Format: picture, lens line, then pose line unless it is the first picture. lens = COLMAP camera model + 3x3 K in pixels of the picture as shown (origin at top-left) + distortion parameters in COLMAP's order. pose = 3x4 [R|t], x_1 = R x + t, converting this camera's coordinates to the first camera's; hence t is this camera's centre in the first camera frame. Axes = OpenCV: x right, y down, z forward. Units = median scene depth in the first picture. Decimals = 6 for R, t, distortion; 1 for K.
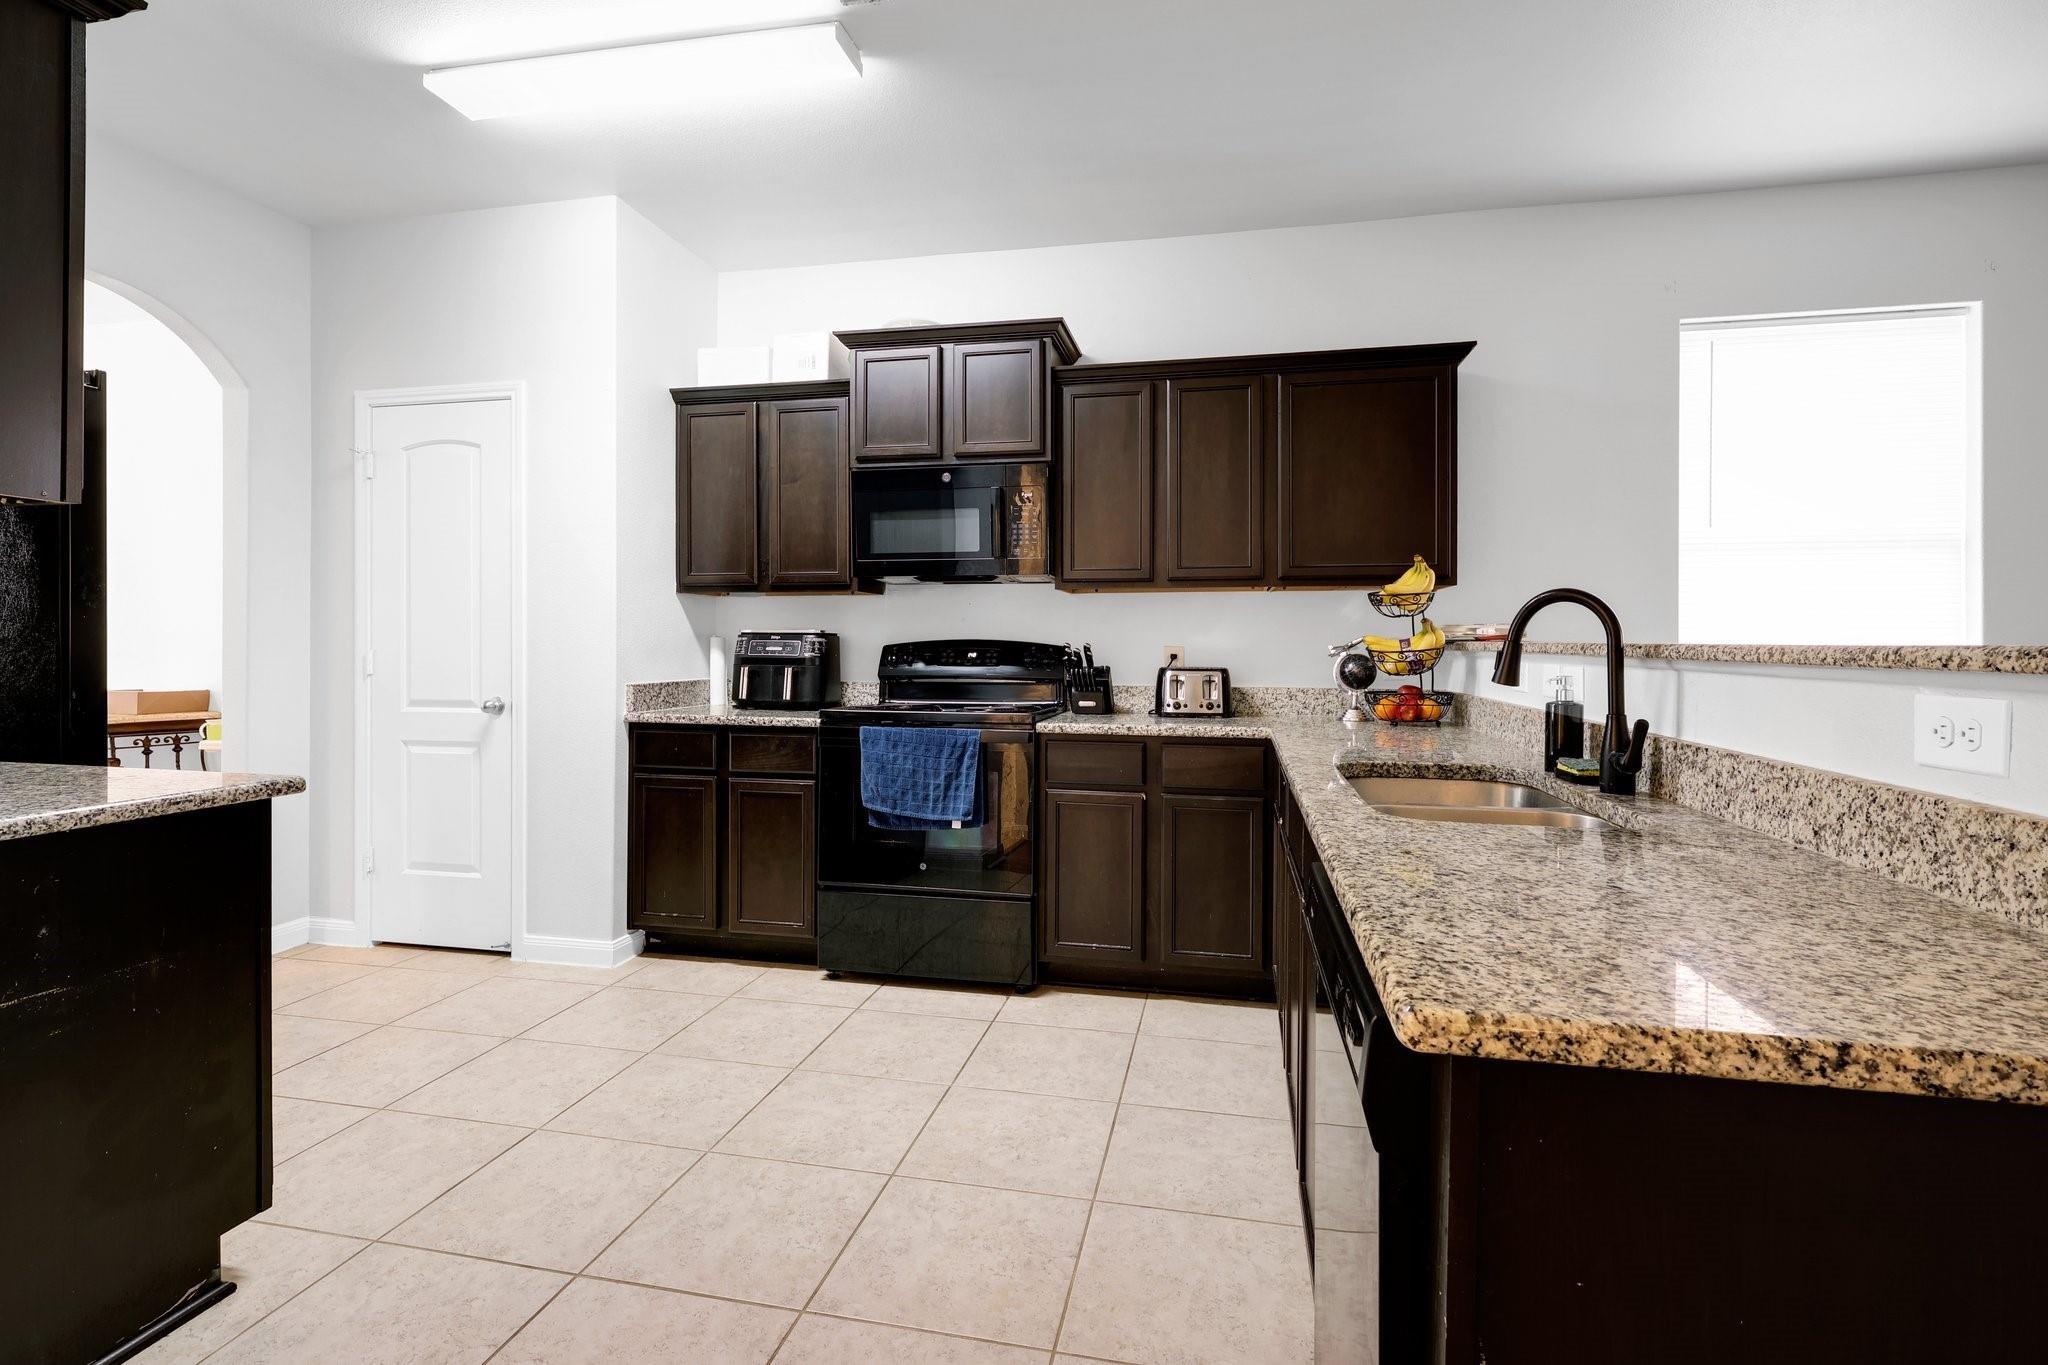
lens RADIAL K [[965.5, 0, 1028.2], [0, 965.5, 648.7], [0, 0, 1]] dist [-0.000200, -0.000059]
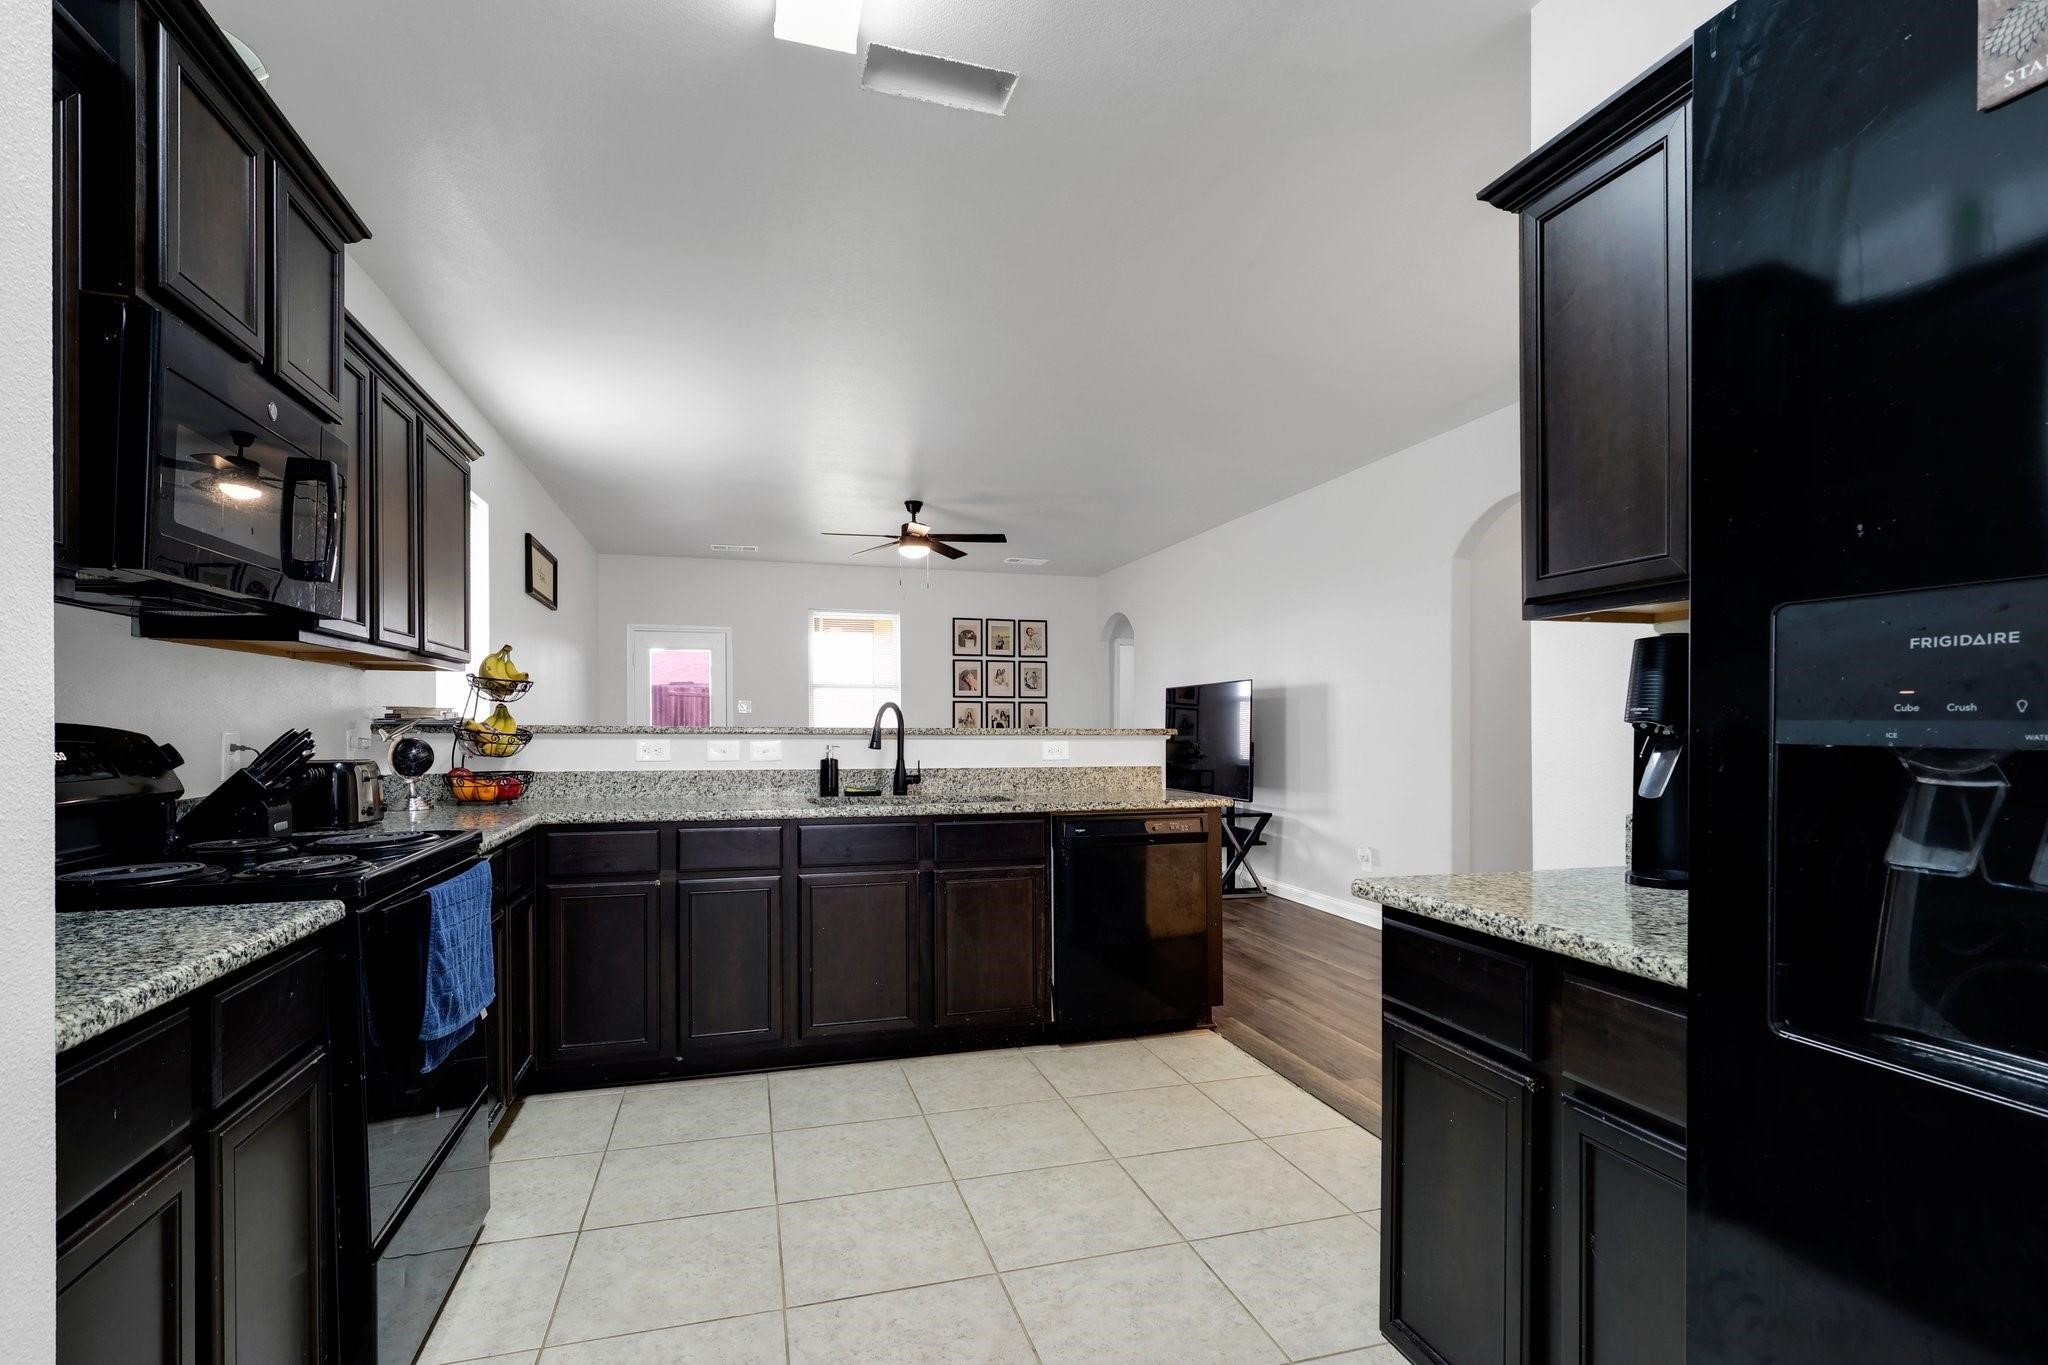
lens RADIAL K [[975.0, 0, 1025.3], [0, 975.0, 724.1], [0, 0, 1]] dist [-0.000309, 0.000541]
pose [[-0.479203, -0.004432, 0.877693, -1.194705], [-0.000851, 0.999989, 0.004584, -0.019993], [-0.877703, 0.001450, -0.479202, 1.451653]]
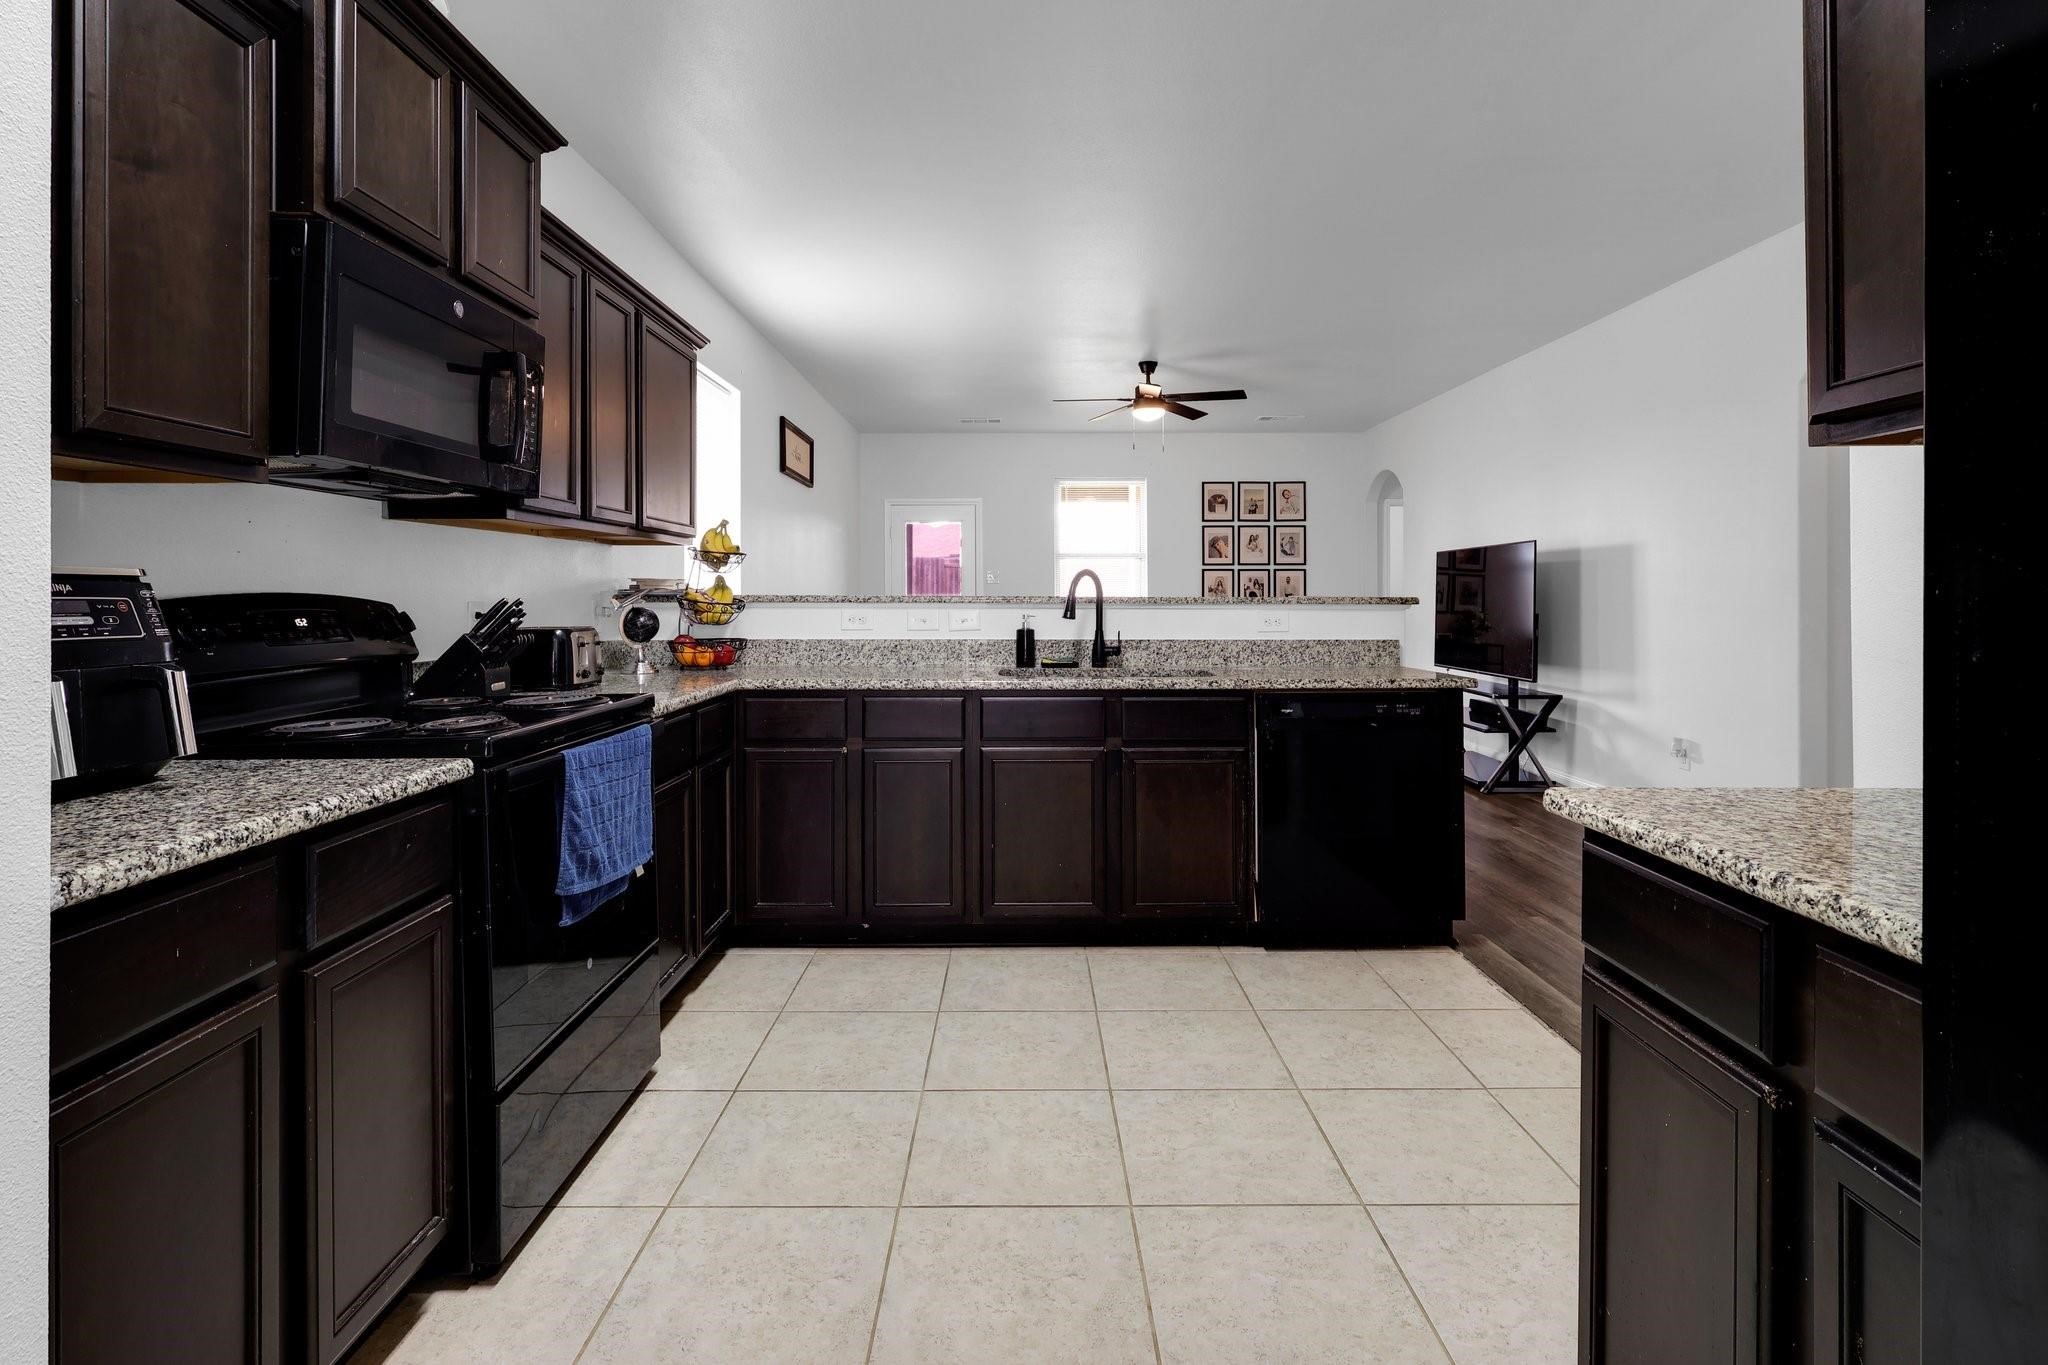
lens RADIAL K [[984.2, 0, 1018.9], [0, 984.2, 593.3], [0, 0, 1]] dist [-0.000958, 0.000075]
pose [[-0.208002, -0.002565, 0.978125, -1.165857], [0.004008, 0.999986, 0.003475, -0.017135], [-0.978120, 0.004643, -0.207989, 1.289480]]
